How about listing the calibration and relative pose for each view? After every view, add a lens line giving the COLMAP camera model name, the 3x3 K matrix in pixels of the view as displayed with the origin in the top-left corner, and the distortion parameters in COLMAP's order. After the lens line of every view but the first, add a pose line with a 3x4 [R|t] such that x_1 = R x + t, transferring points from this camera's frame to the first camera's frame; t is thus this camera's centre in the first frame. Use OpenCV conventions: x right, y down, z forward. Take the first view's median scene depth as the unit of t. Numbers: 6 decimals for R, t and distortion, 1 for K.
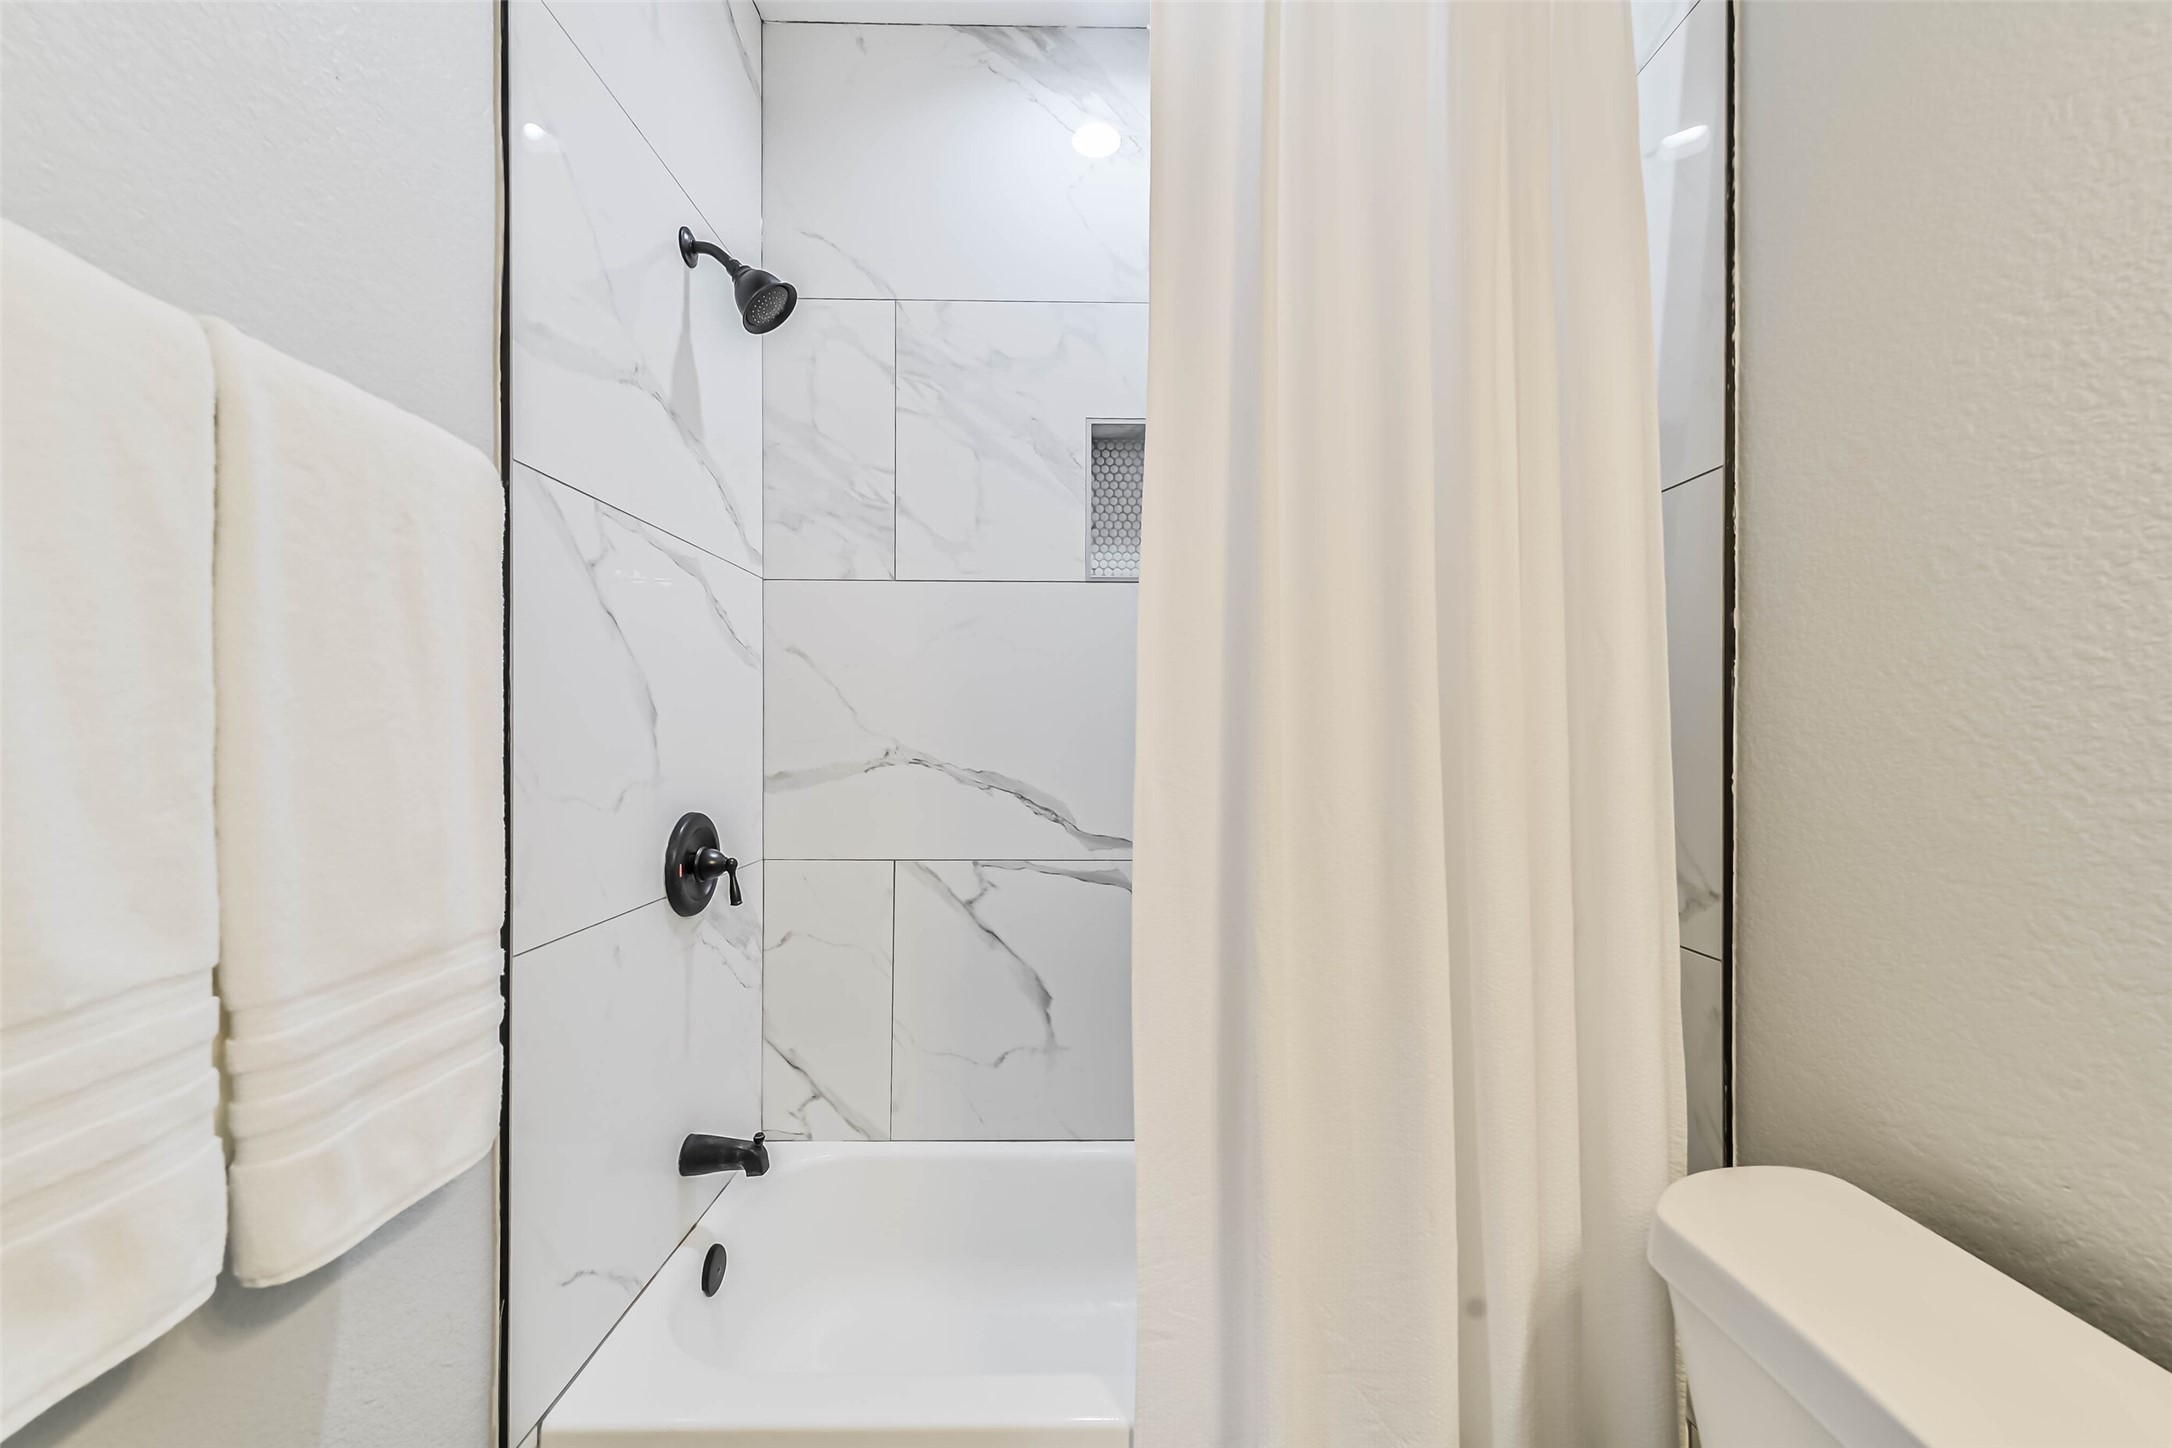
lens RADIAL K [[840.1, 0, 1085.0], [0, 840.1, 733.7], [0, 0, 1]] dist [0.002115, 0.000229]
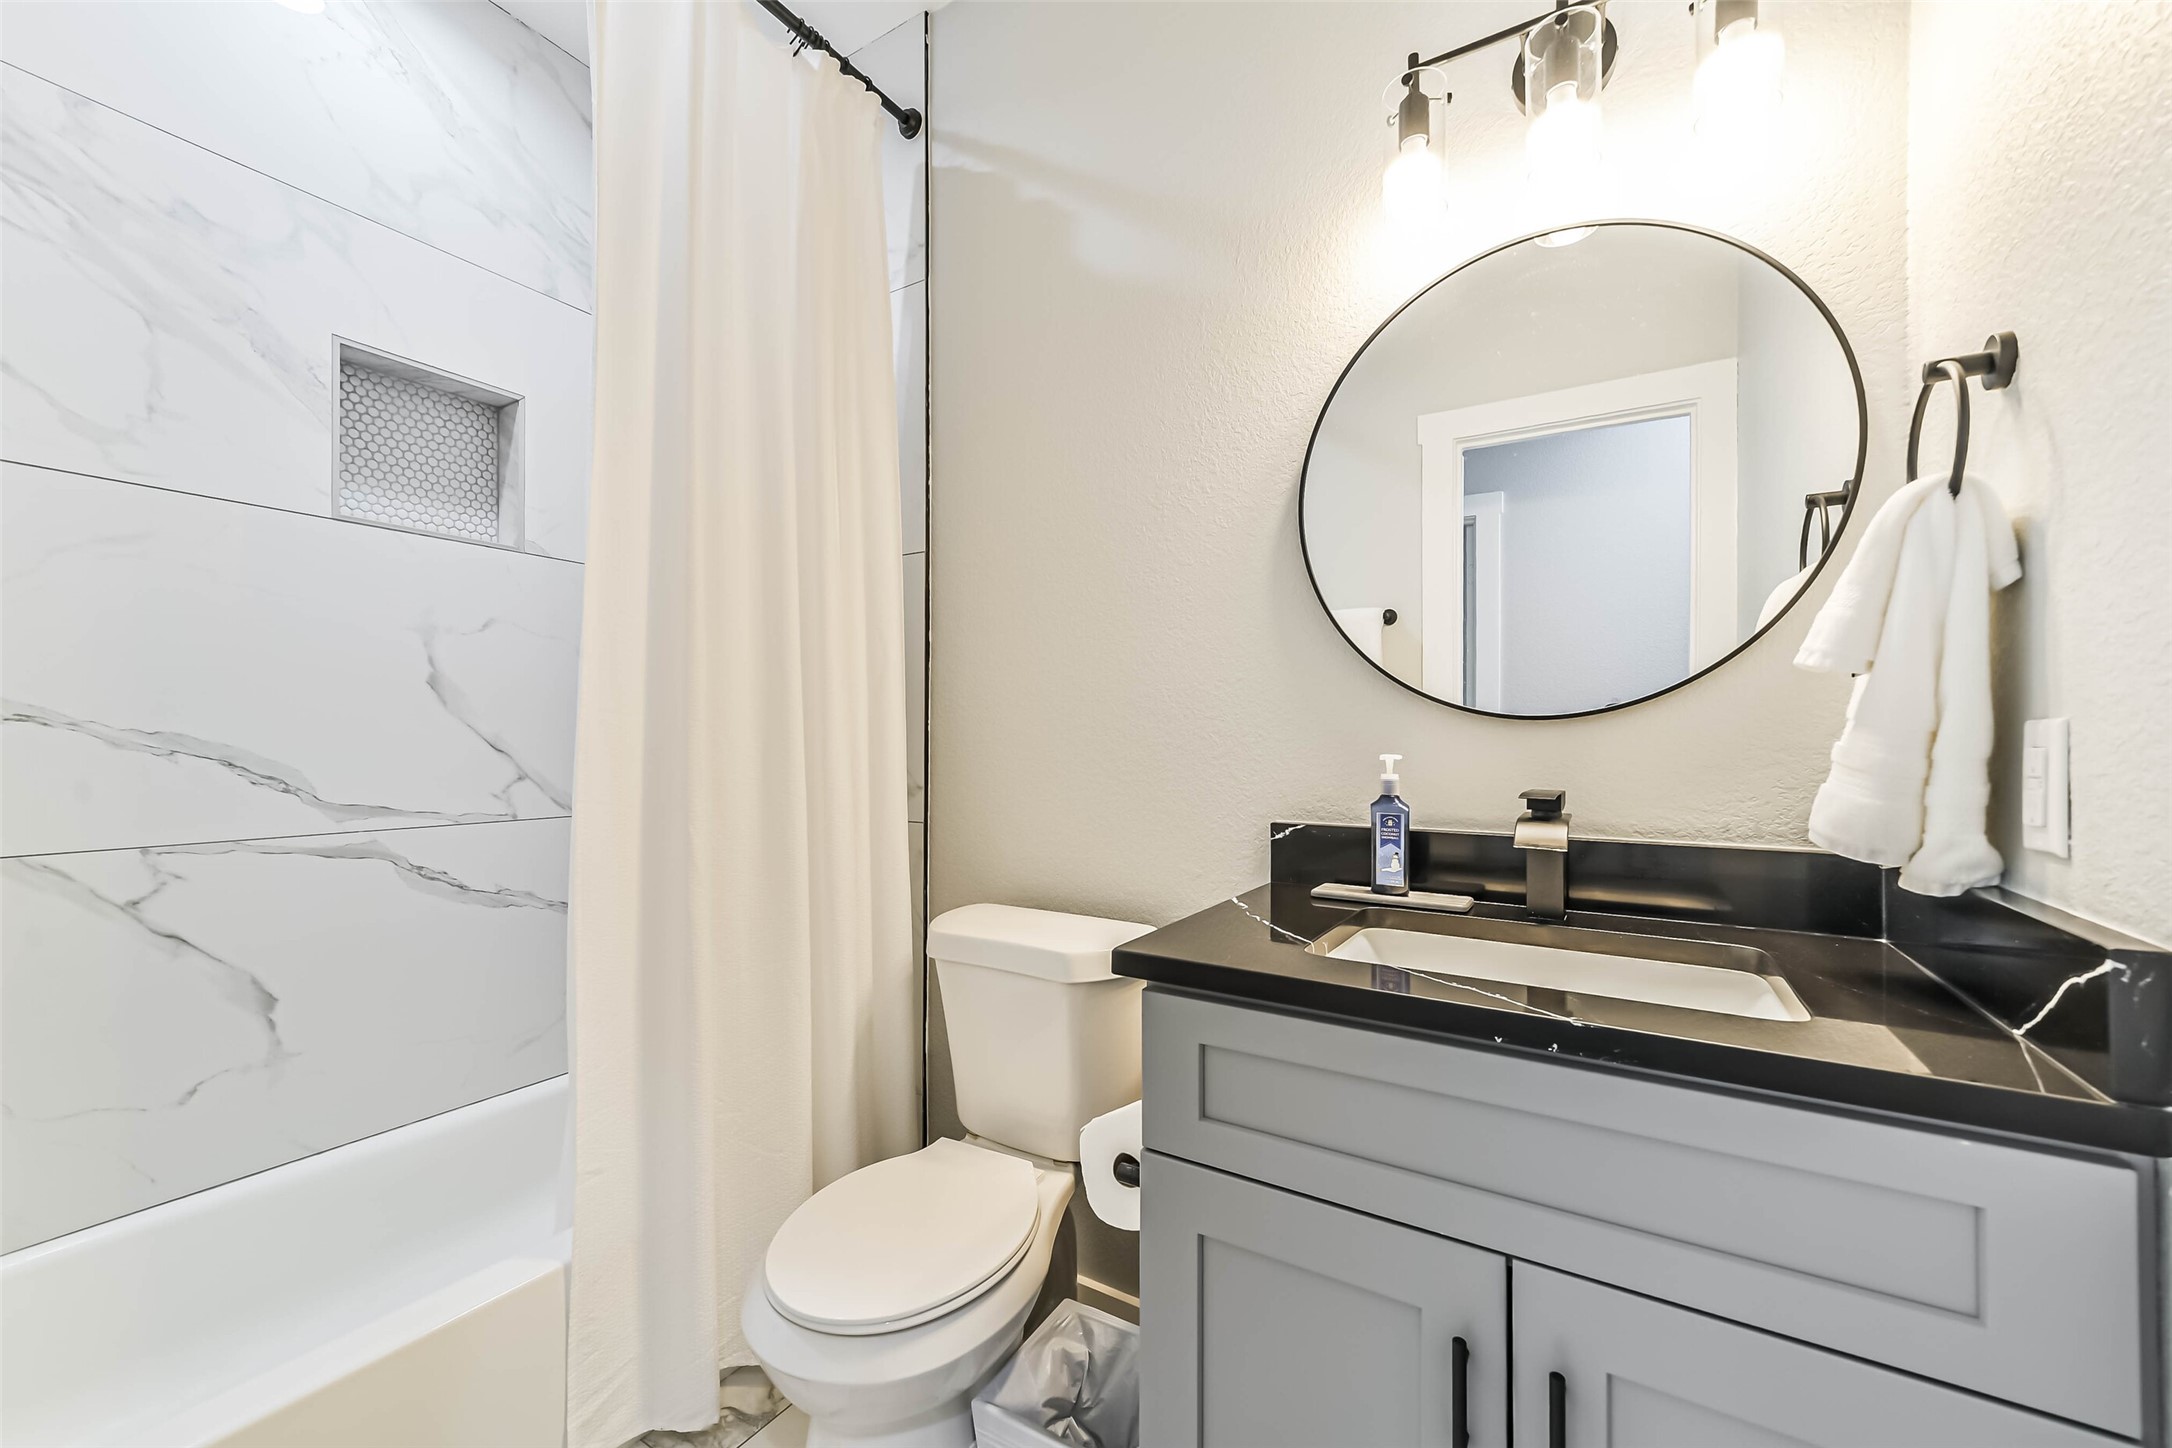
lens RADIAL K [[840.1, 0, 1094.0], [0, 840.1, 733.6], [0, 0, 1]] dist [0.002115, 0.000229]
pose [[0.525350, 0.005622, 0.850868, -0.331492], [-0.003868, 0.999984, -0.004219, 0.045725], [-0.850877, -0.001075, 0.525363, -0.149131]]
